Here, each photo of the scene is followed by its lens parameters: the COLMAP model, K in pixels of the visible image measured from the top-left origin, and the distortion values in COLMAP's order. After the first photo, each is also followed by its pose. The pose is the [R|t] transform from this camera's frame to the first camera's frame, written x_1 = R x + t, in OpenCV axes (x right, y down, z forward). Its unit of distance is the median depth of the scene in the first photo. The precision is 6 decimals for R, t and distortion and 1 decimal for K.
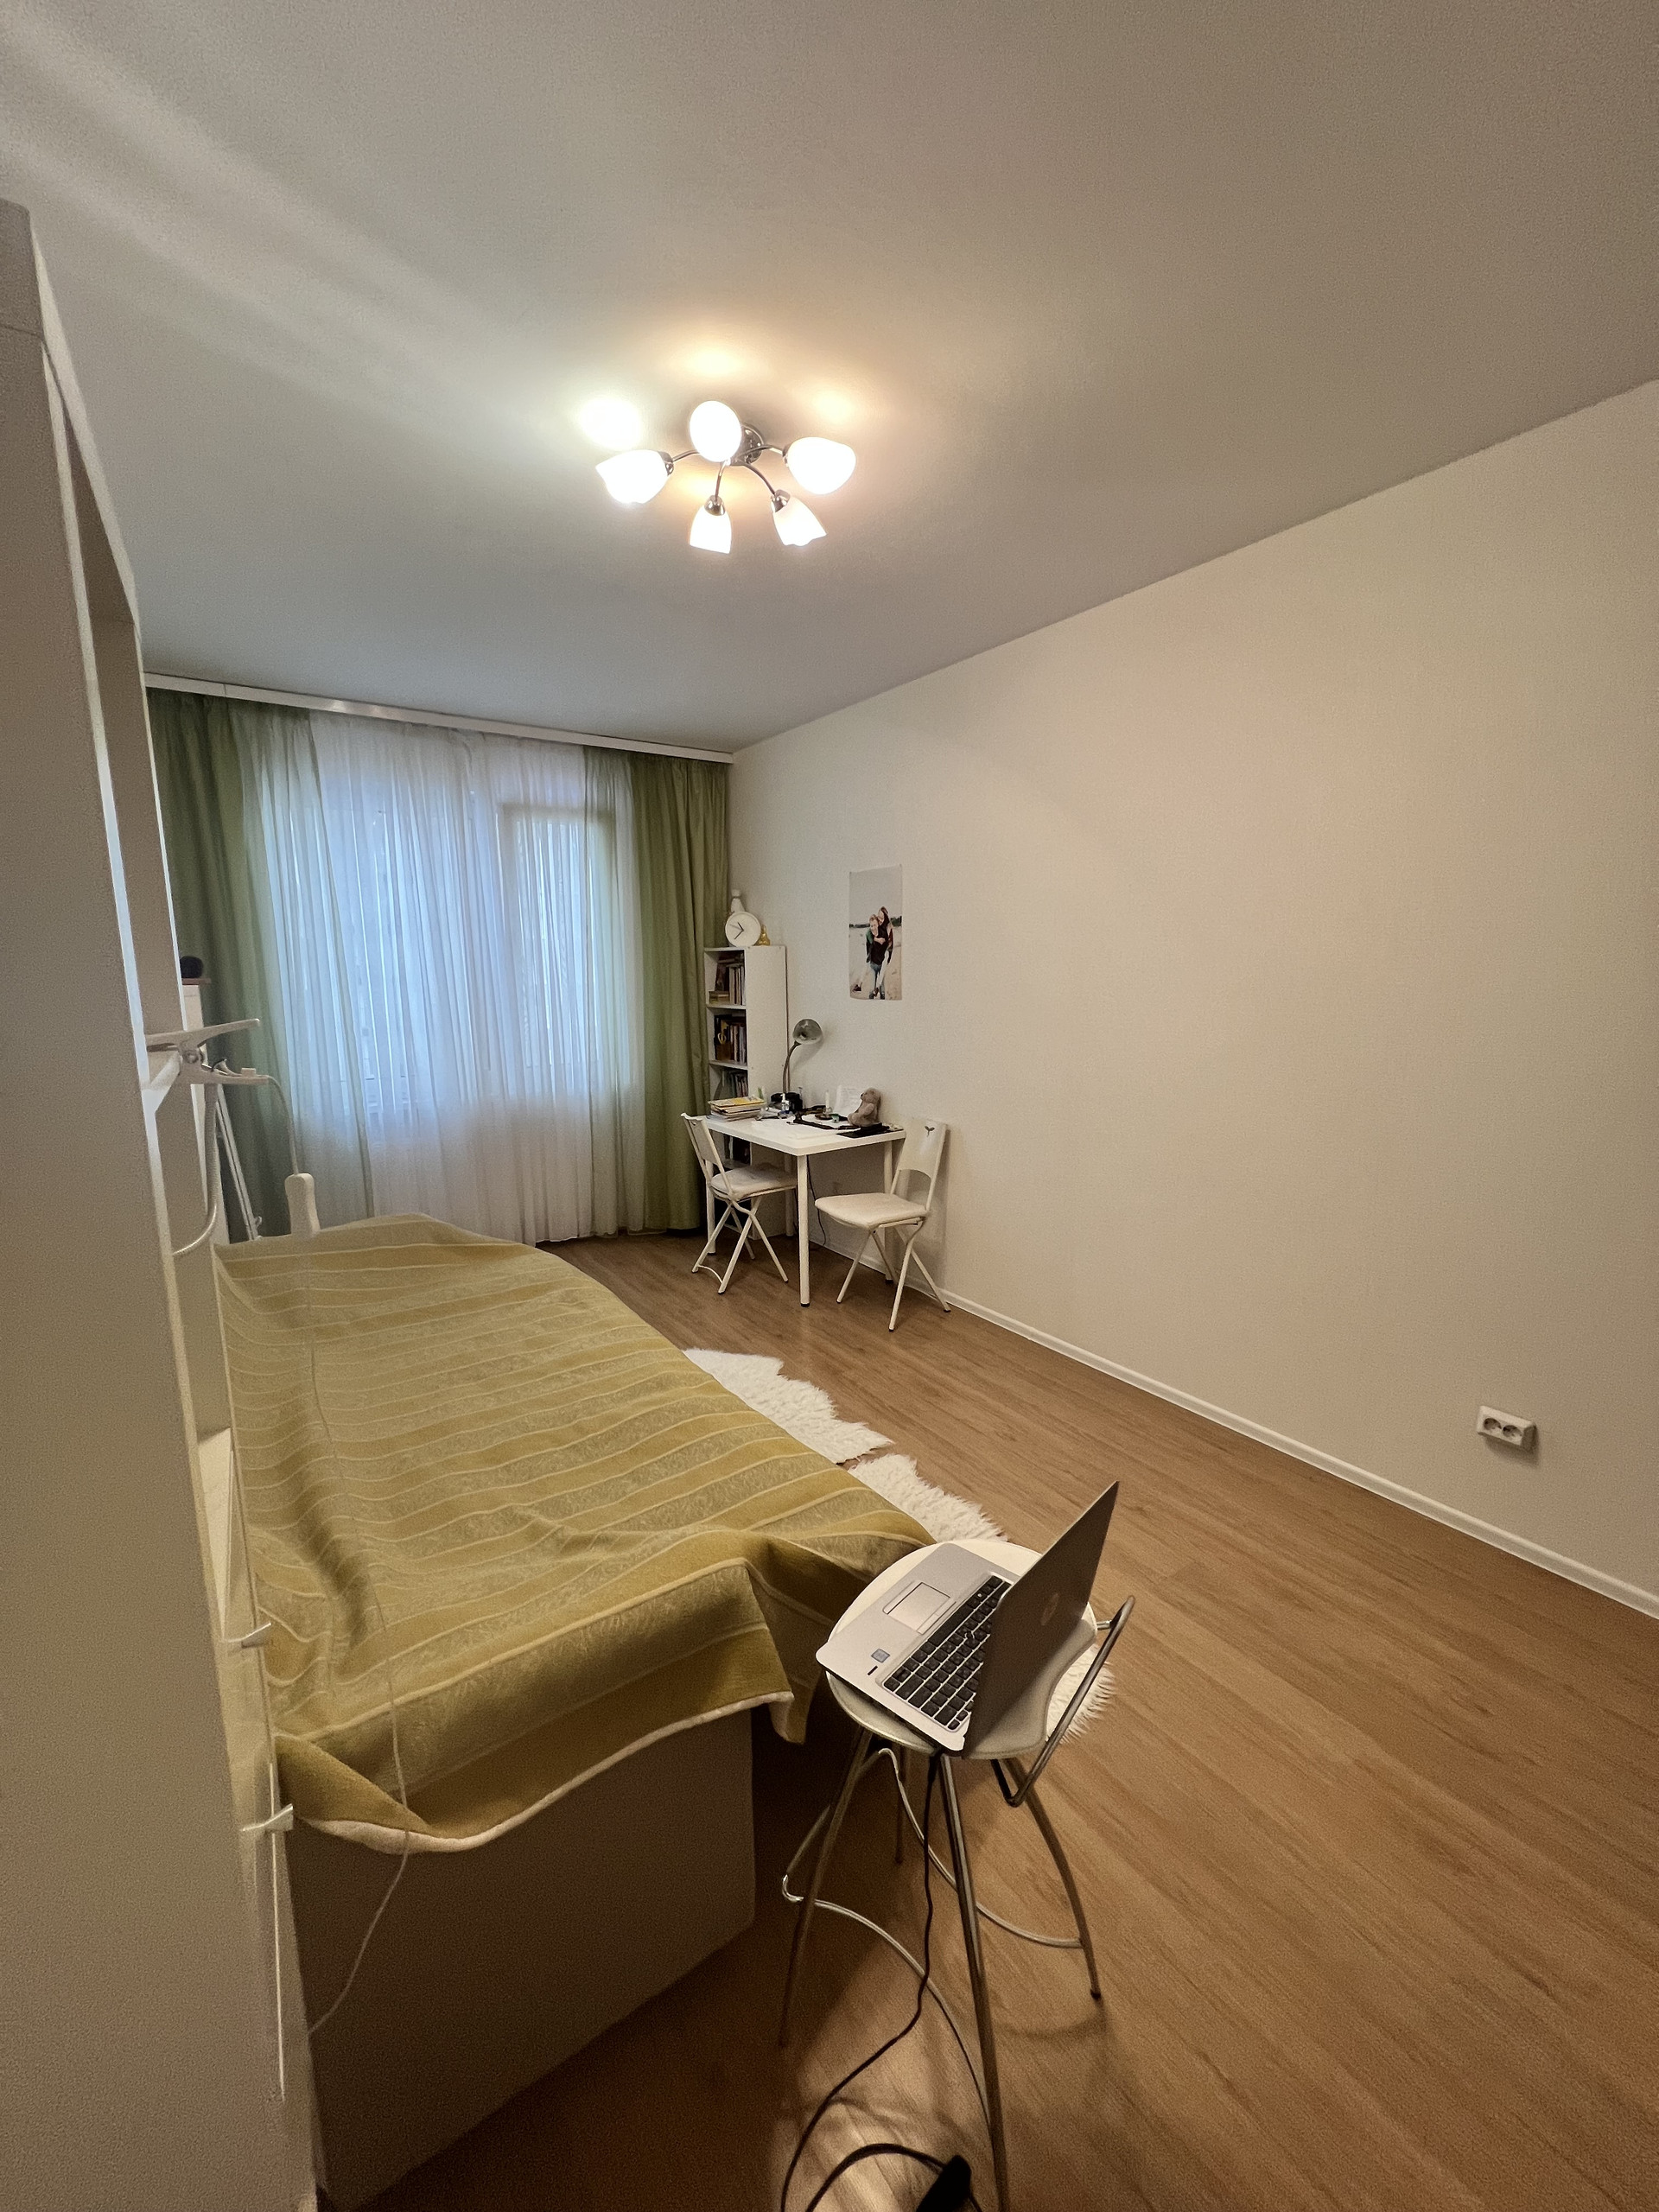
lens RADIAL K [[883.1, 0, 832.3], [0, 883.1, 1104.1], [0, 0, 1]] dist [0.001929, 0.000507]
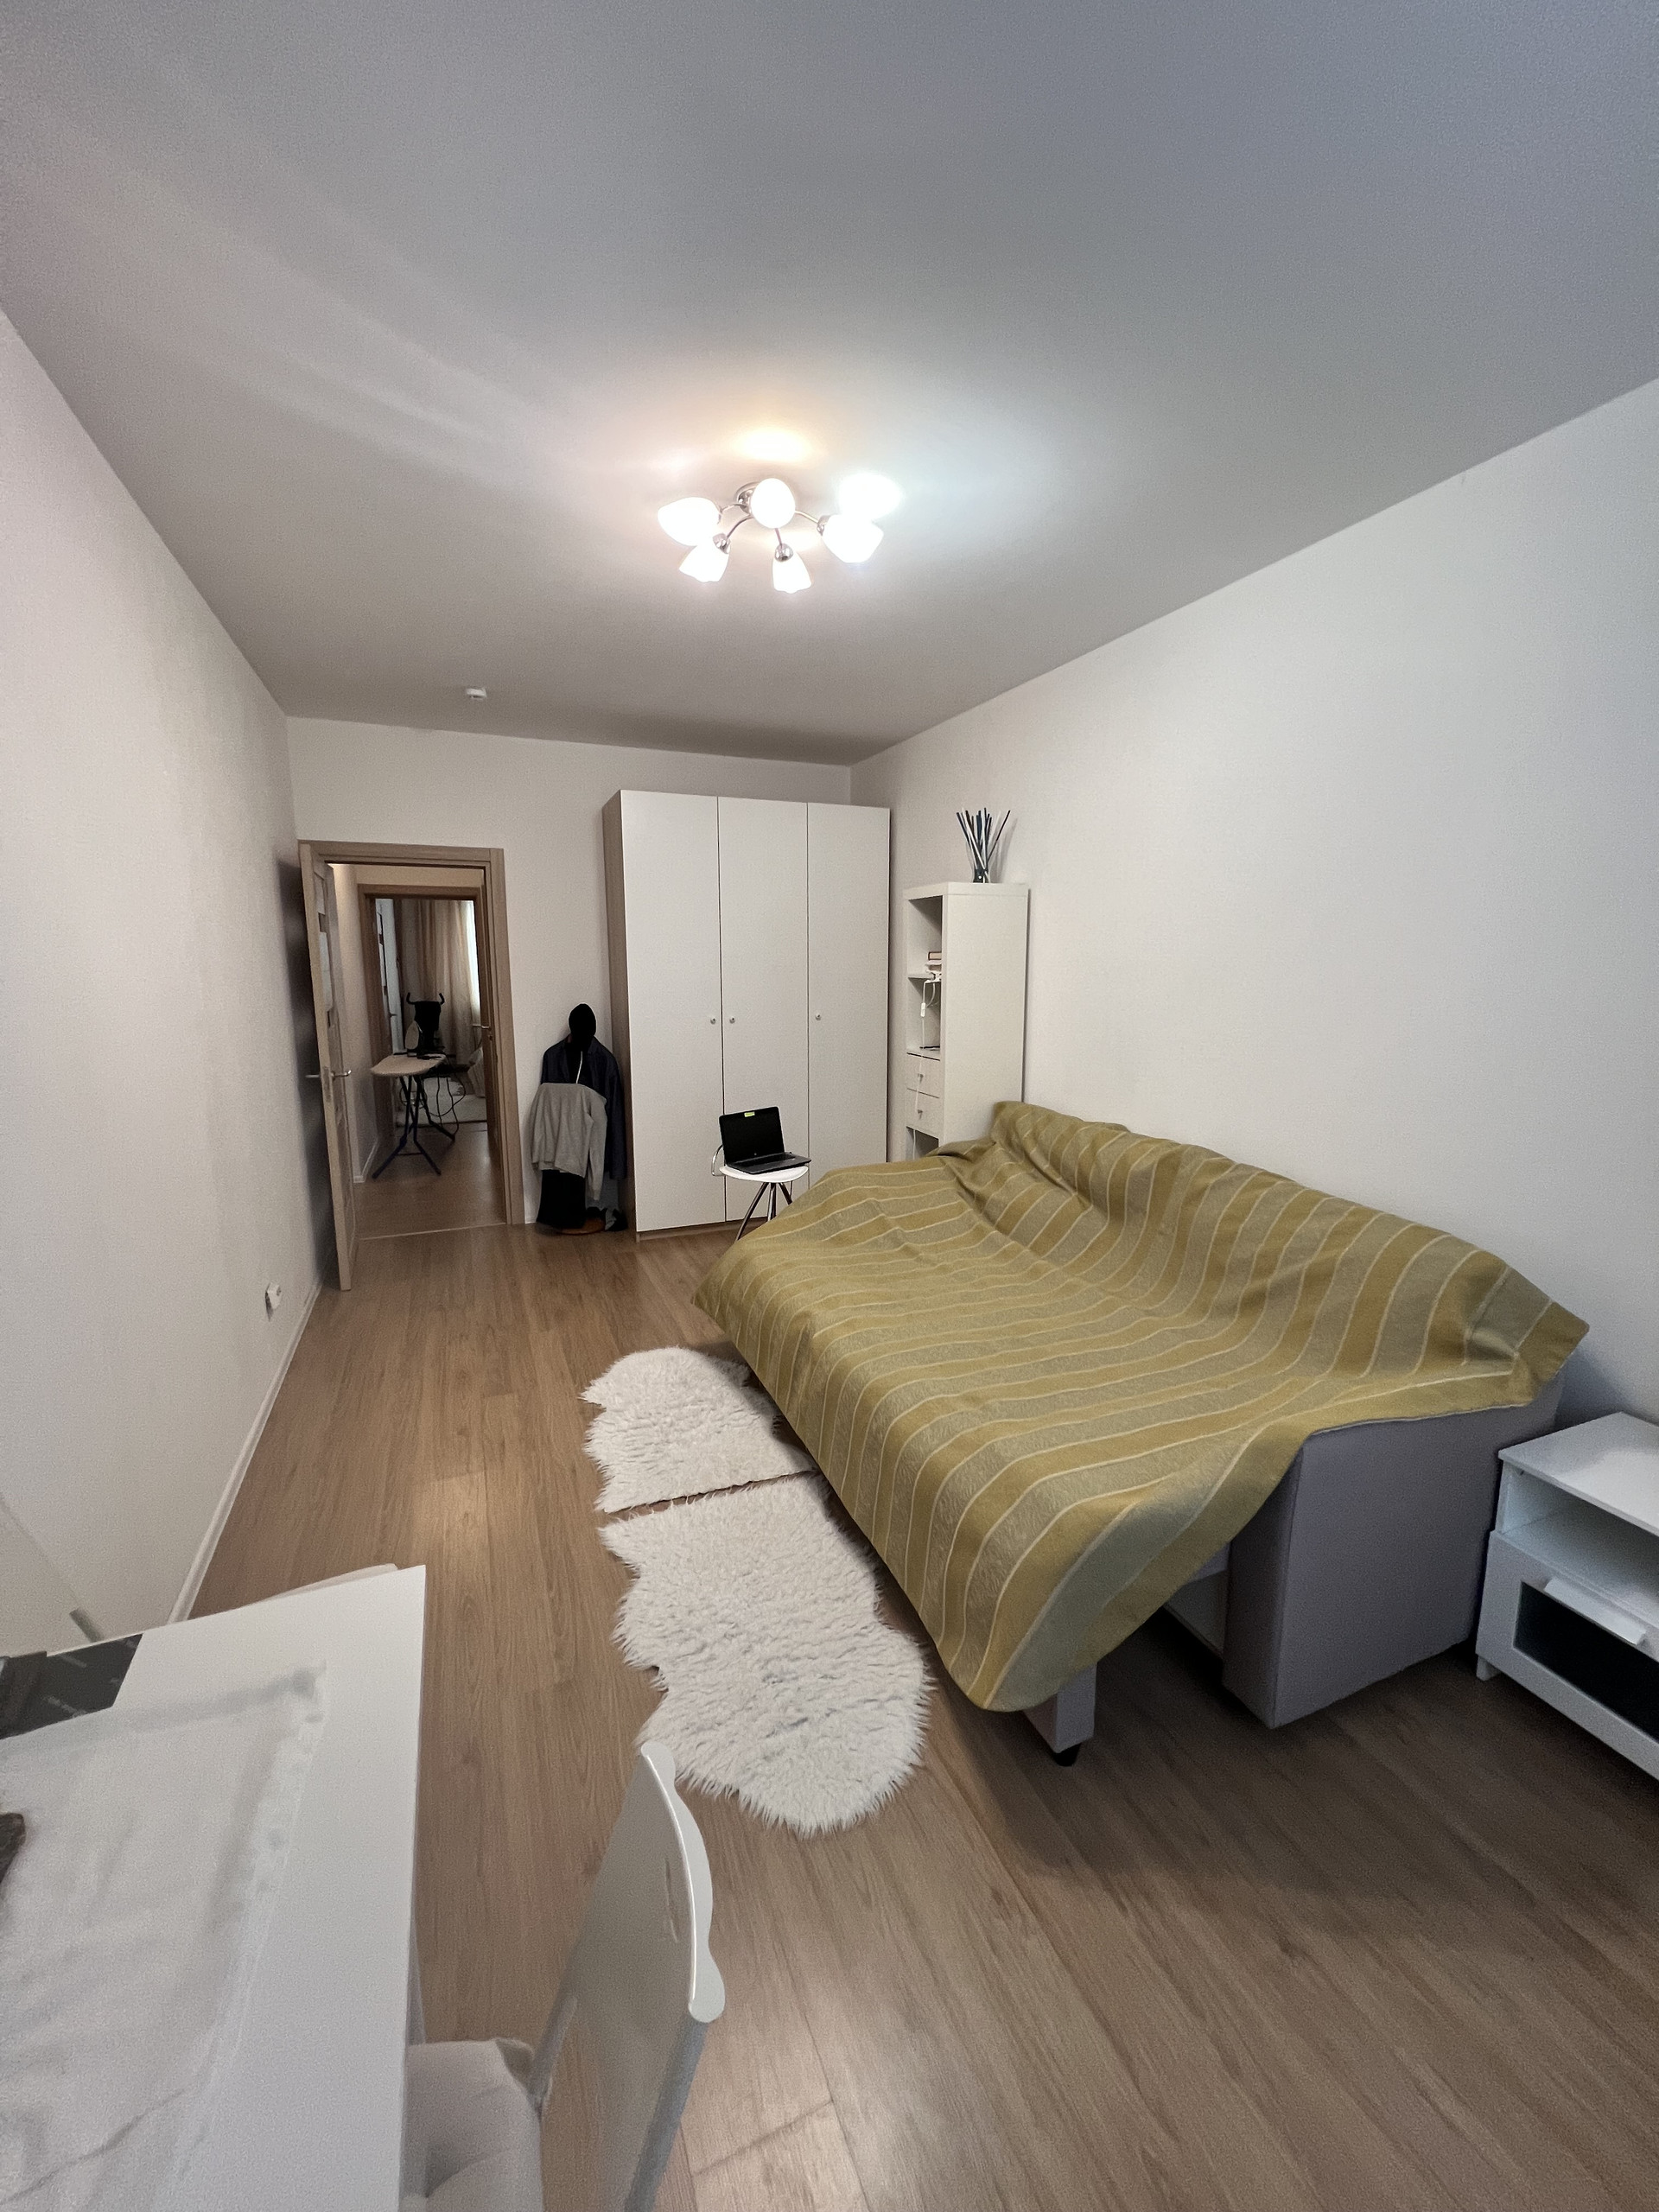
lens RADIAL K [[883.1, 0, 836.1], [0, 883.1, 1095.3], [0, 0, 1]] dist [0.001929, 0.000507]
pose [[-0.977714, -0.023216, 0.208655, -0.232823], [0.041890, 0.952309, 0.302246, -0.187798], [-0.205720, 0.304251, -0.930113, 1.165075]]
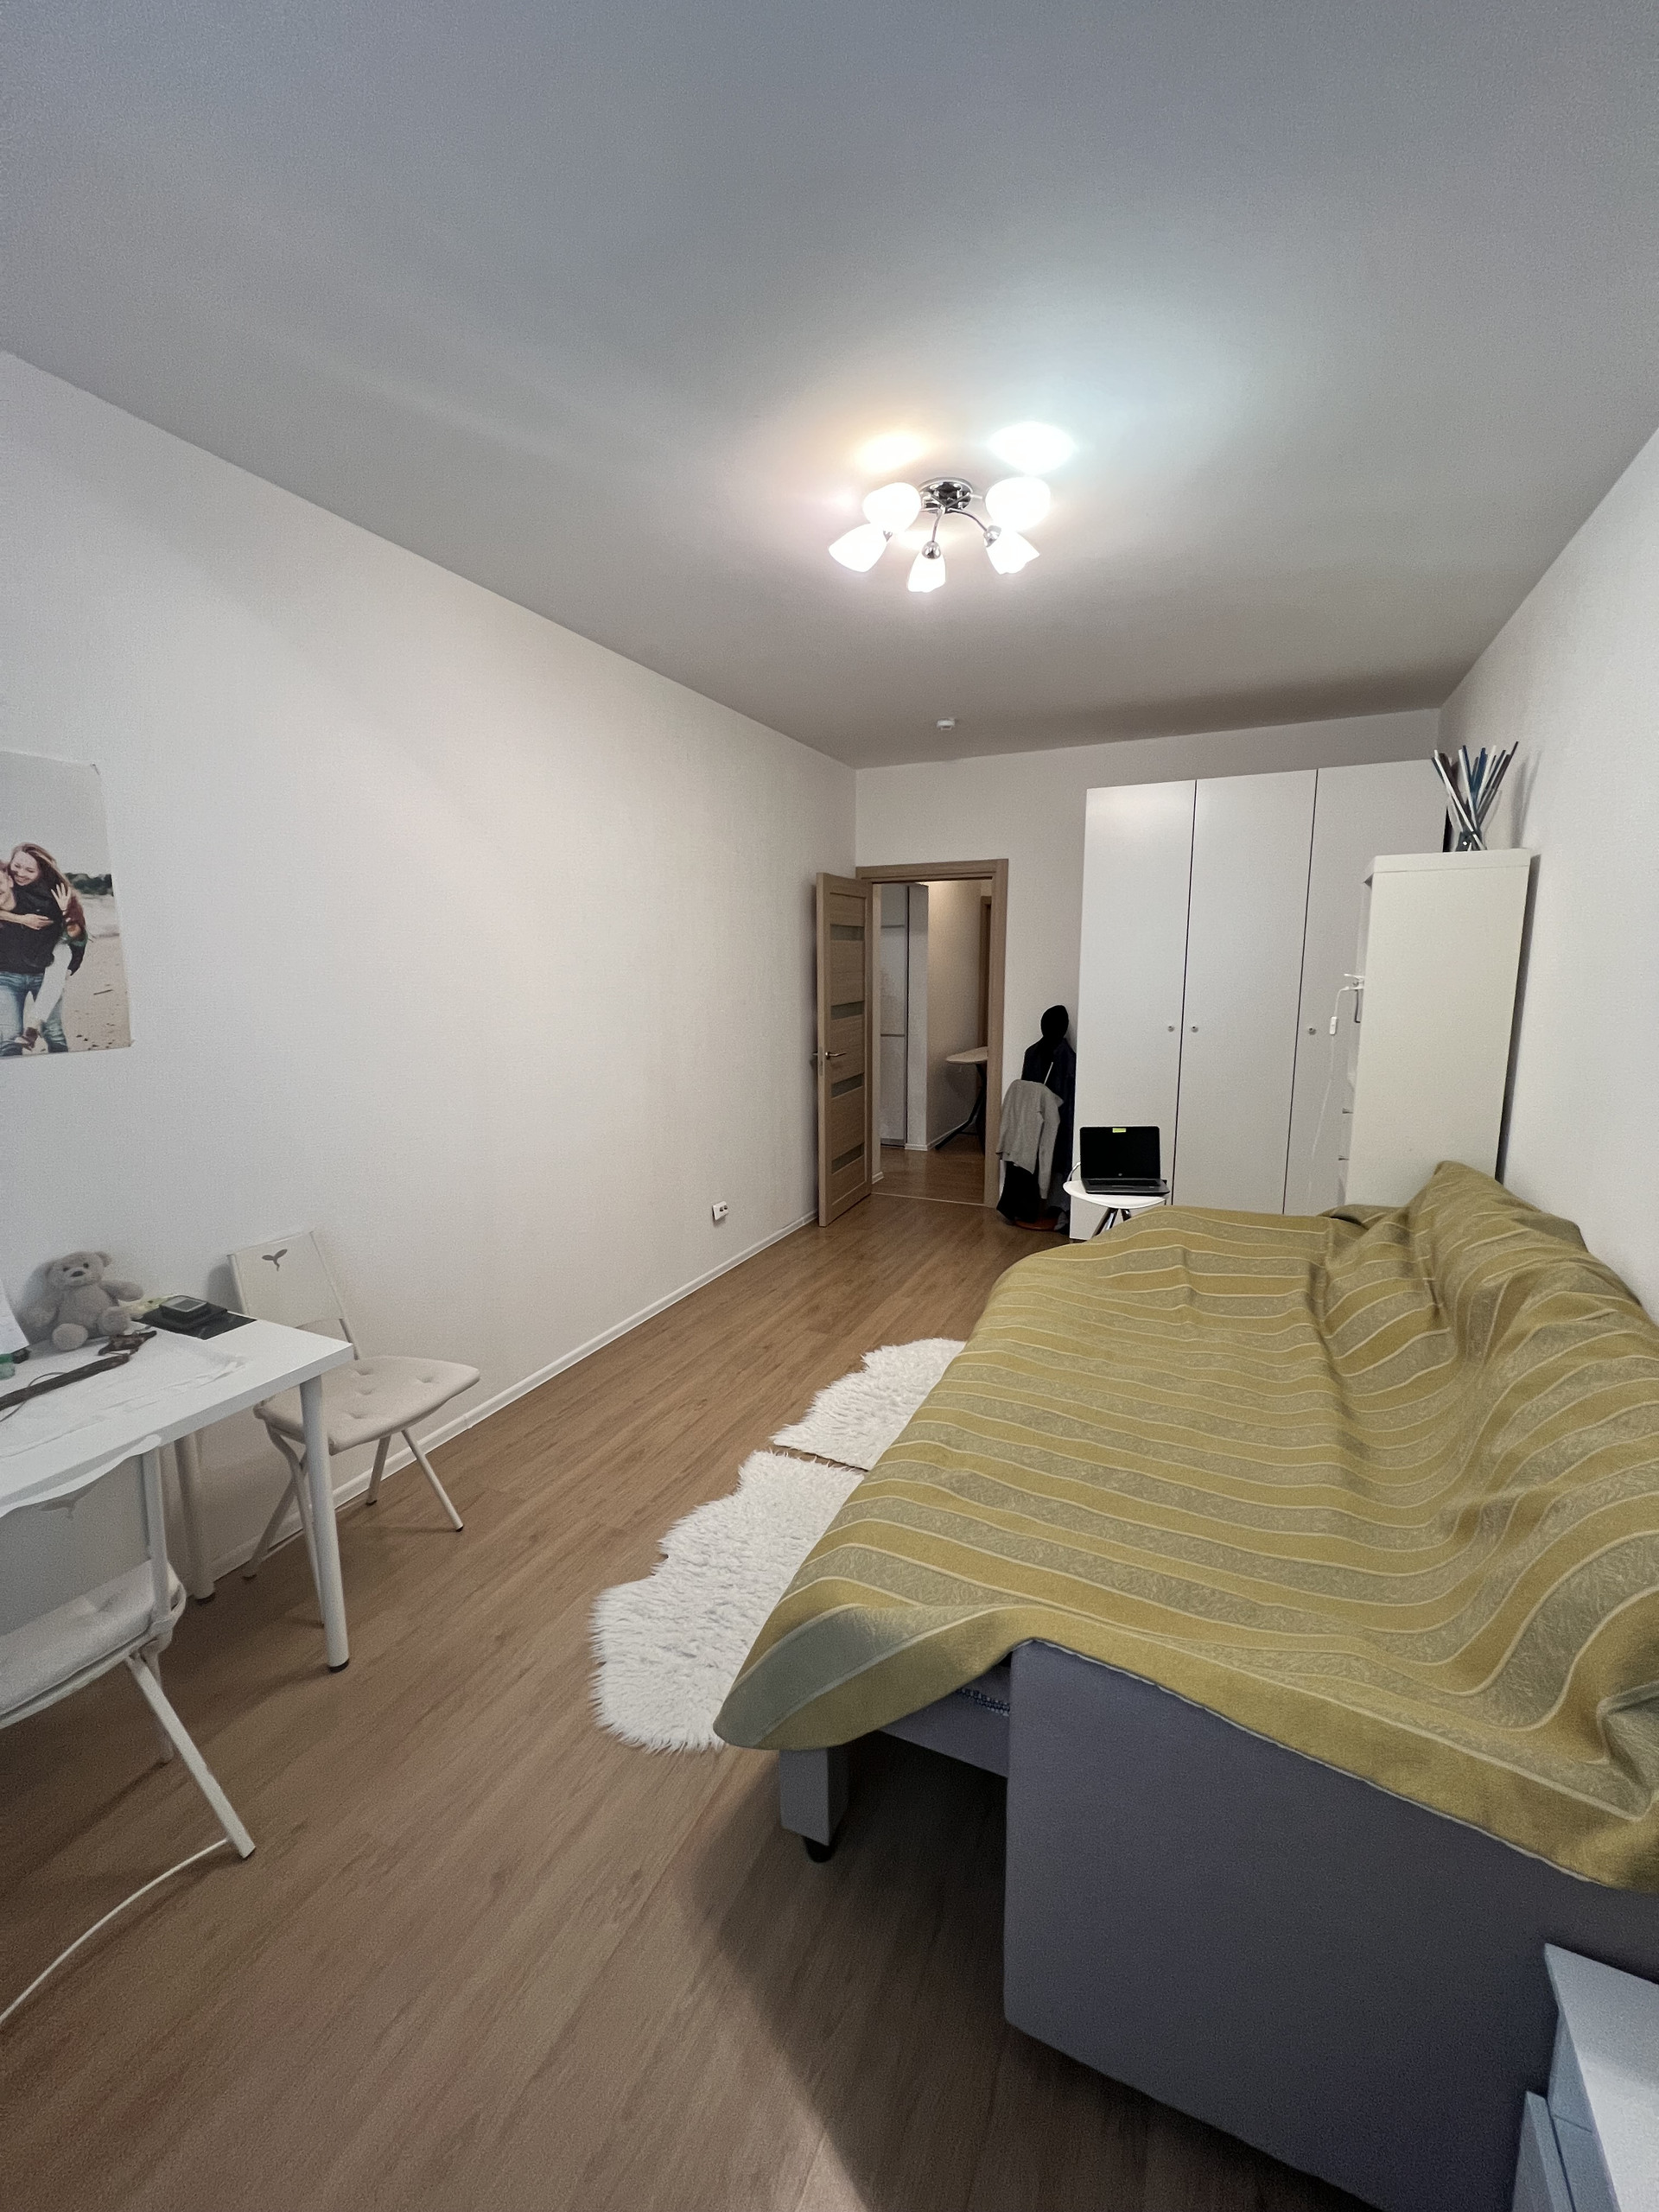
lens RADIAL K [[883.1, 0, 831.8], [0, 883.1, 1095.3], [0, 0, 1]] dist [0.001929, 0.000507]
pose [[-0.501116, -0.117672, 0.857343, -0.559321], [0.146043, 0.965003, 0.217811, -0.146641], [-0.852968, 0.234357, -0.466393, 0.933877]]
